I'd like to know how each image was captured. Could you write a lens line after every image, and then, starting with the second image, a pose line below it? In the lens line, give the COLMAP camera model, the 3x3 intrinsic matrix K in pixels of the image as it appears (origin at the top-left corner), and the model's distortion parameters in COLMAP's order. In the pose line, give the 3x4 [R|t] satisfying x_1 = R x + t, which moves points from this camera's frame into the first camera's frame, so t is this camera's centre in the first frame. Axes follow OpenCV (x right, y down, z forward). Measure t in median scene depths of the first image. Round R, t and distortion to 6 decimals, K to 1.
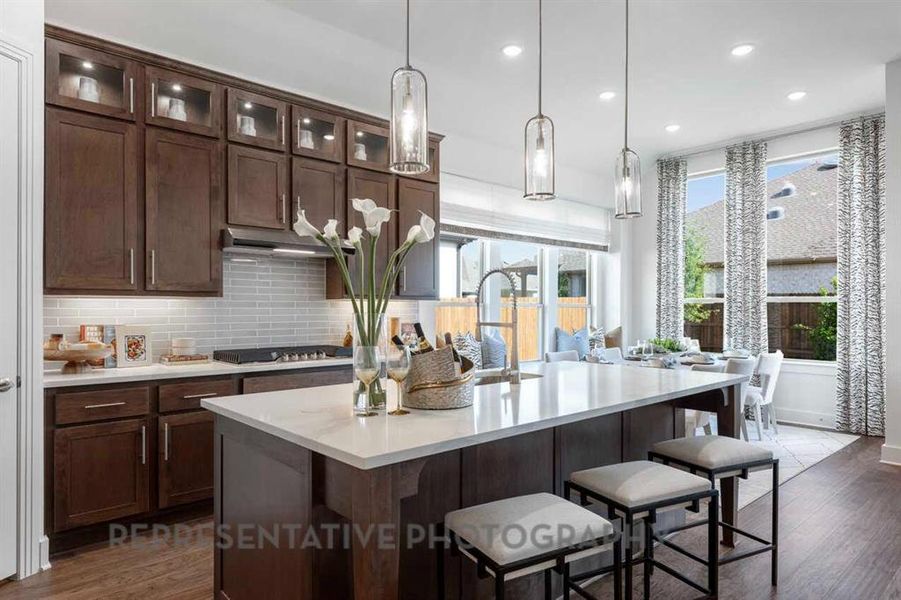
lens RADIAL K [[551.3, 0, 448.4], [0, 551.3, 308.5], [0, 0, 1]] dist [-0.001239, 0.000135]
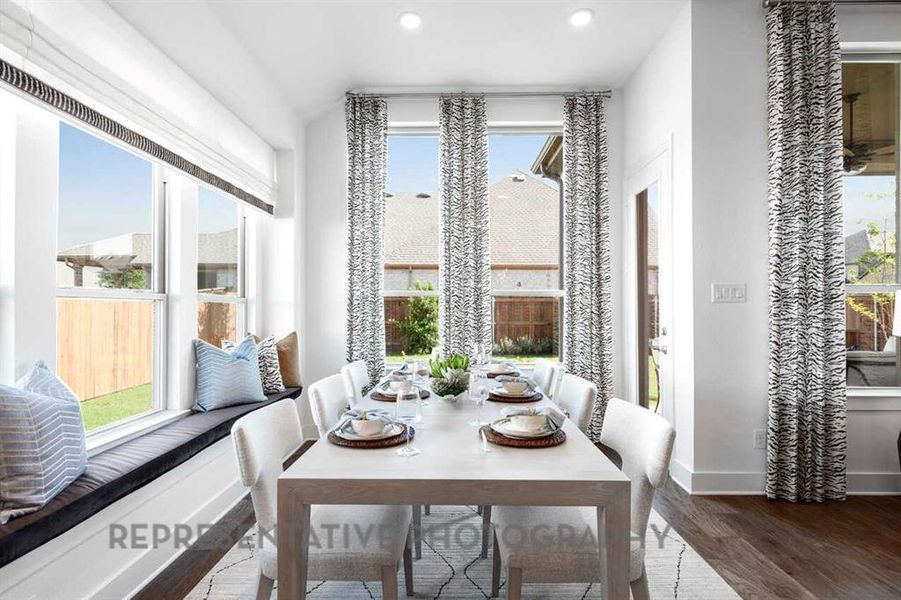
lens RADIAL K [[456.1, 0, 450.5], [0, 456.1, 300.0], [0, 0, 1]] dist [-0.002515, -0.000081]
pose [[0.674324, 0.009178, 0.738379, 0.041947], [0.003225, 0.999877, -0.015373, 0.004307], [-0.738429, 0.012747, 0.674211, 0.528307]]
